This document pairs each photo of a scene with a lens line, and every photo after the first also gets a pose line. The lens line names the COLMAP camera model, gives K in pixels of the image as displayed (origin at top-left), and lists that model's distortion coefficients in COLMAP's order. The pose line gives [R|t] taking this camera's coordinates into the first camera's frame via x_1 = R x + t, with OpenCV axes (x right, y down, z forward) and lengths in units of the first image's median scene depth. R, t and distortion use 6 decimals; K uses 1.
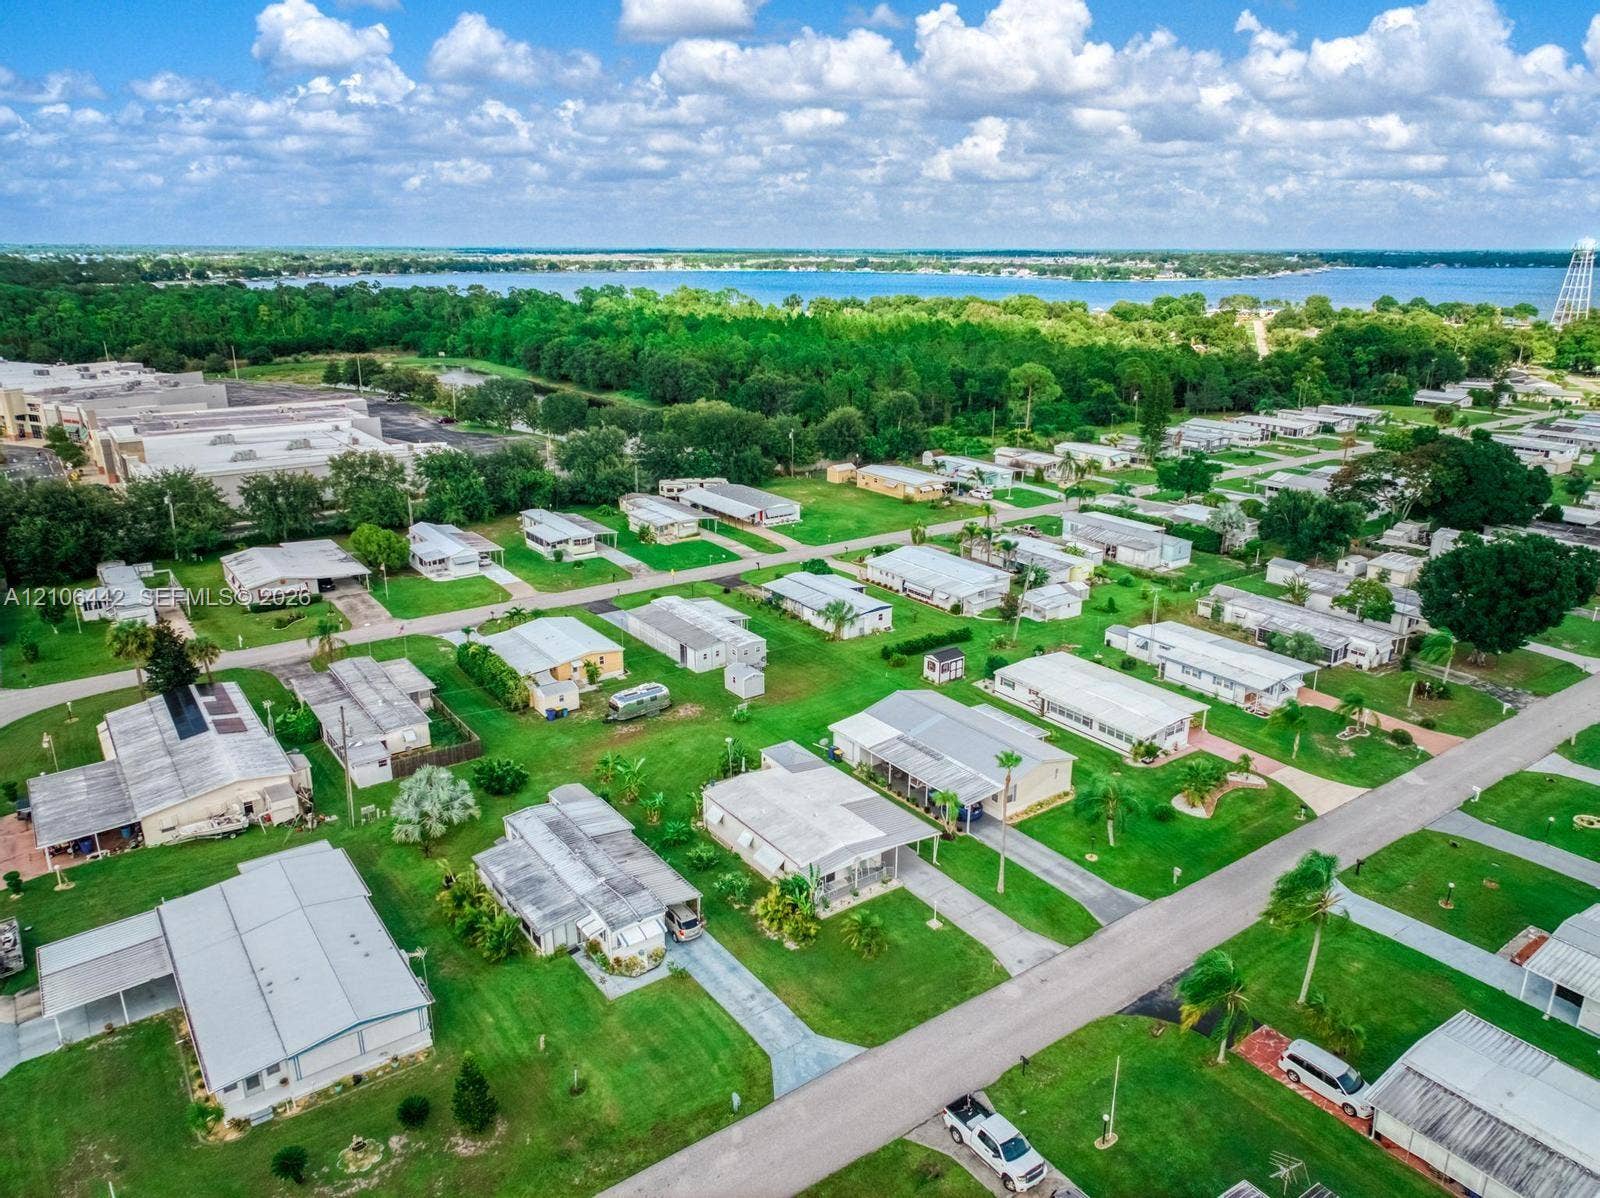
lens RADIAL K [[1088.4, 0, 802.9], [0, 1088.4, 600.5], [0, 0, 1]] dist [0.018626, -0.013618]
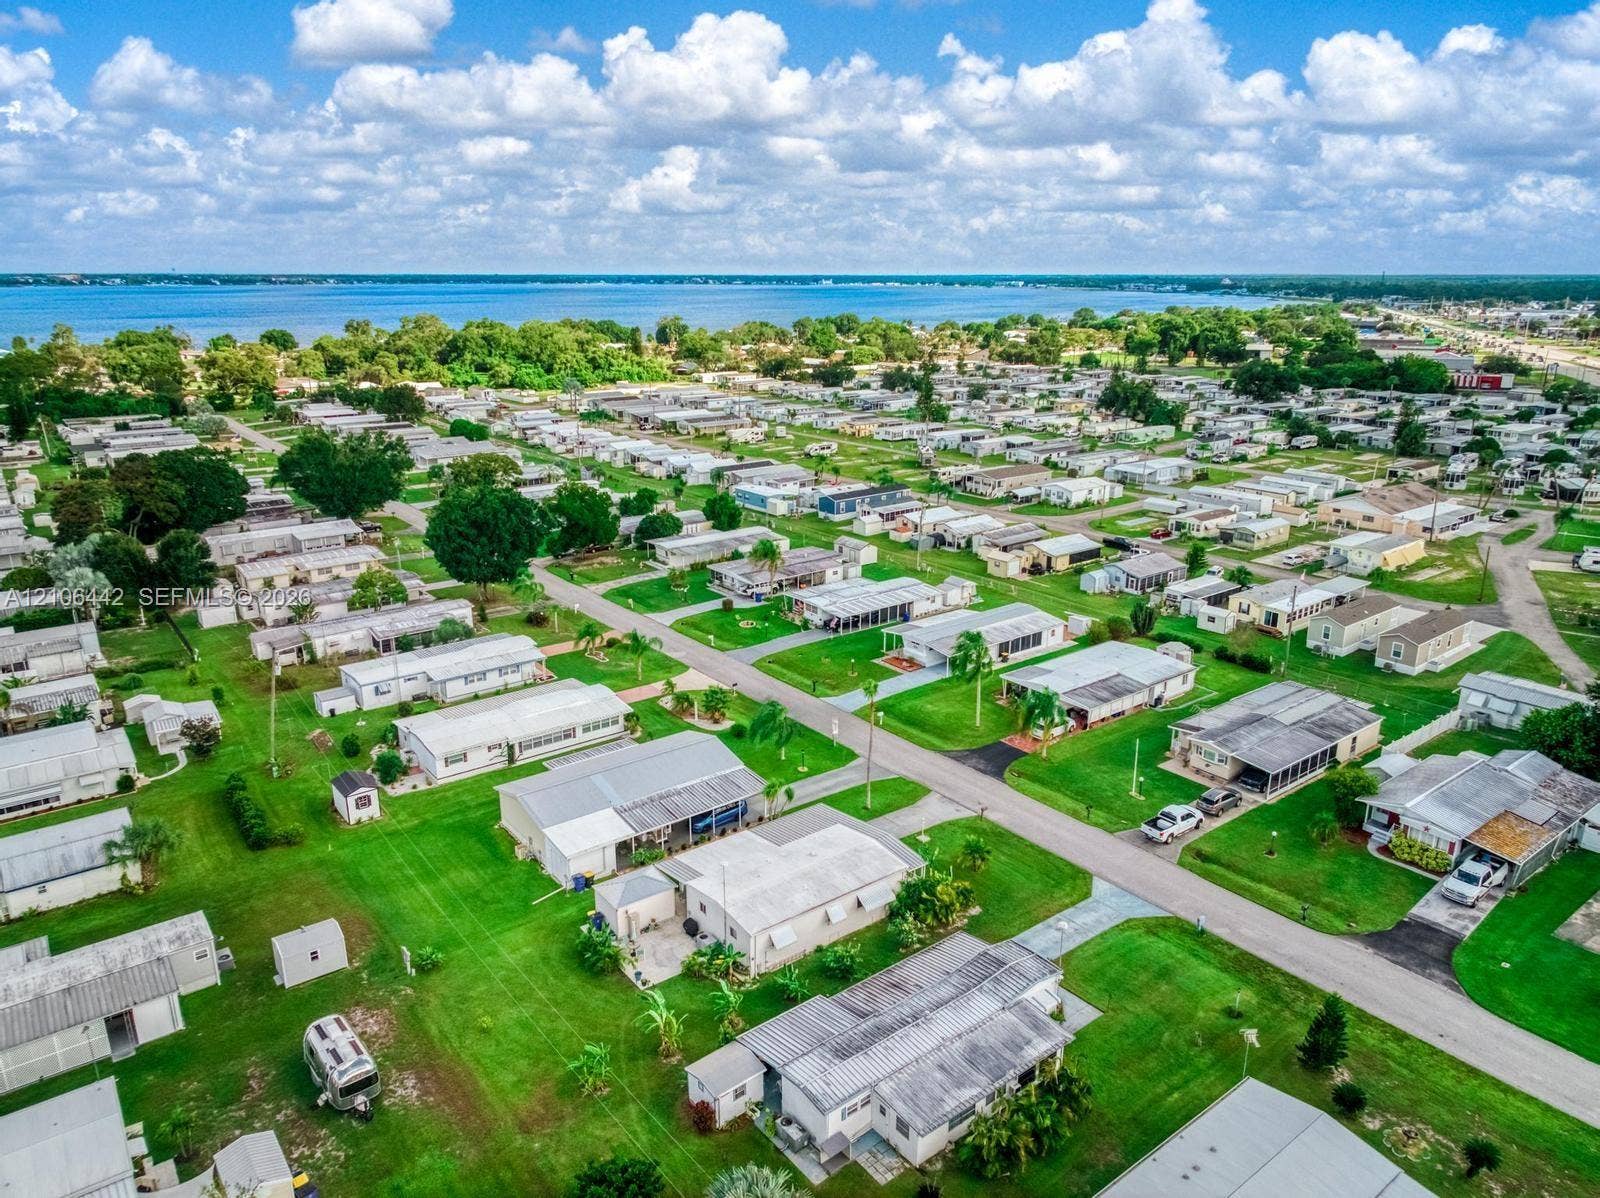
lens RADIAL K [[1088.4, 0, 797.1], [0, 1088.4, 594.1], [0, 0, 1]] dist [0.018626, -0.013618]
pose [[-0.029164, -0.287572, 0.957315, -0.515630], [0.310348, 0.907786, 0.282149, -0.171658], [-0.950175, 0.305330, 0.062773, 0.565001]]
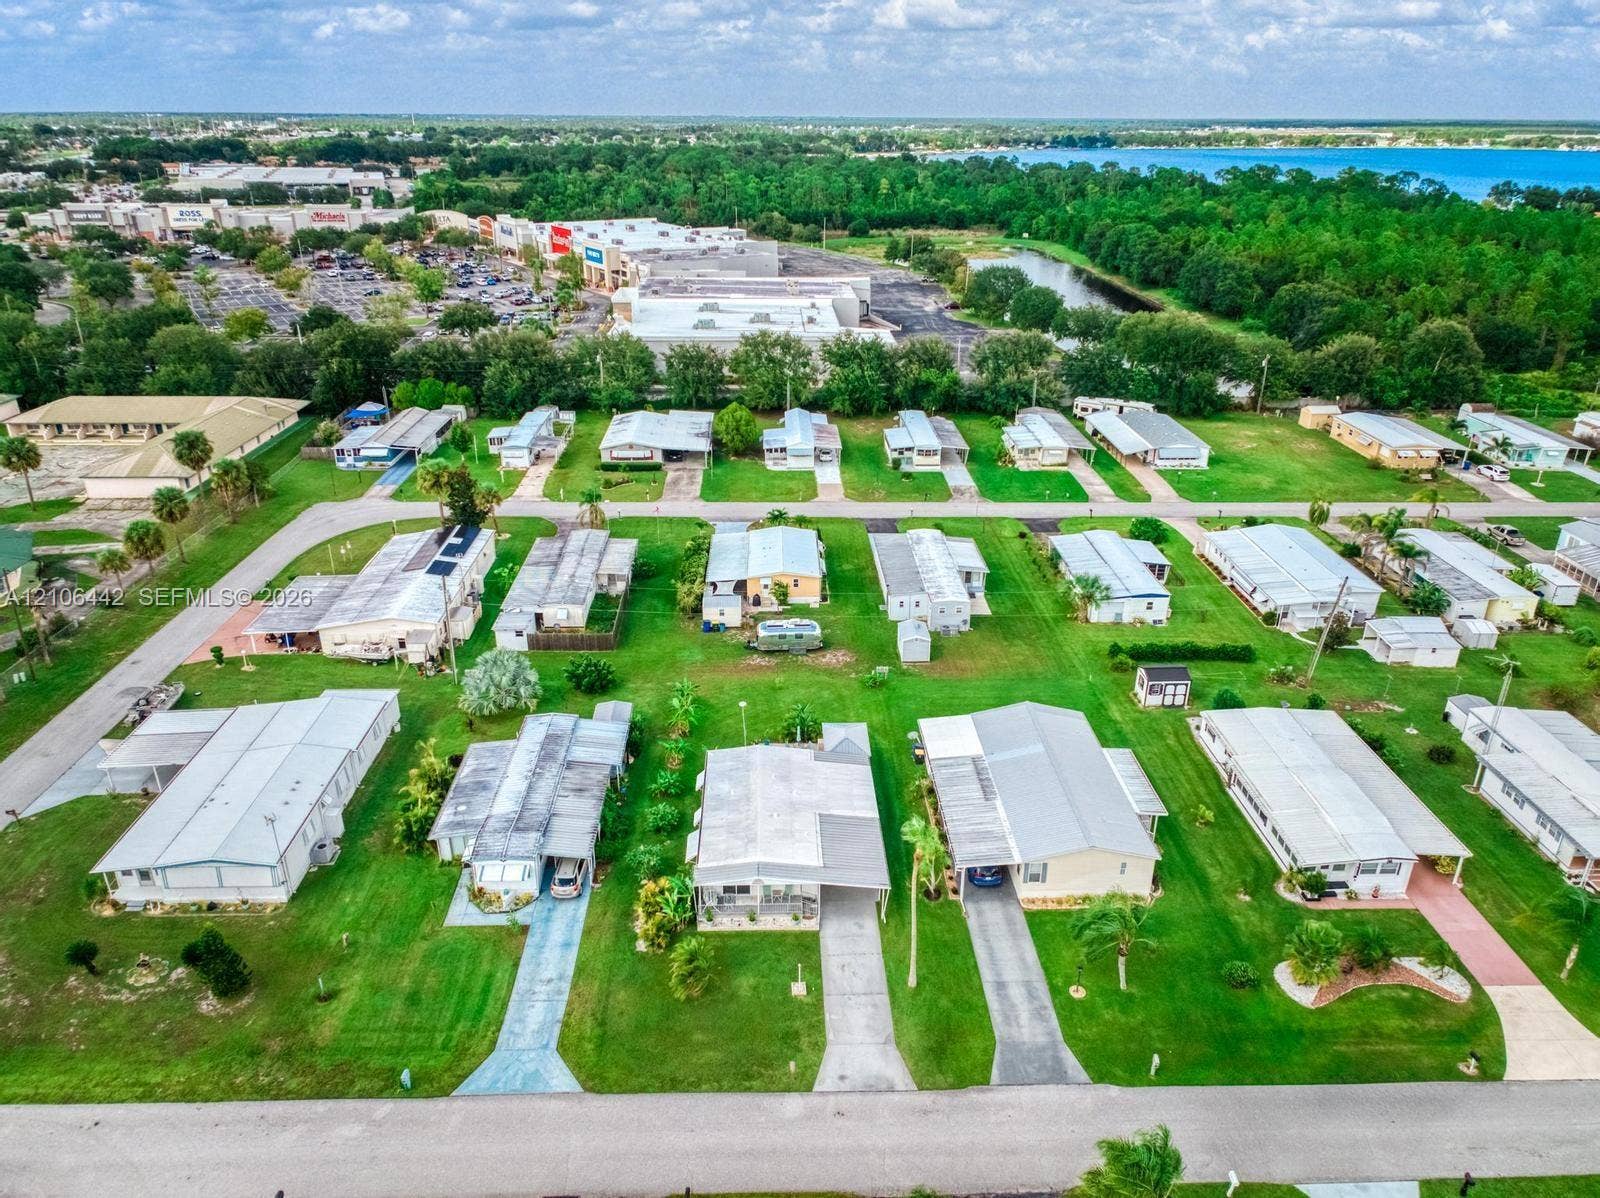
lens RADIAL K [[1088.4, 0, 790.7], [0, 1088.4, 605.4], [0, 0, 1]] dist [0.018626, -0.013618]
pose [[0.826072, 0.231266, -0.513926, 0.273899], [-0.175797, 0.972163, 0.154900, -0.065001], [0.535444, -0.037612, 0.843733, 0.179846]]
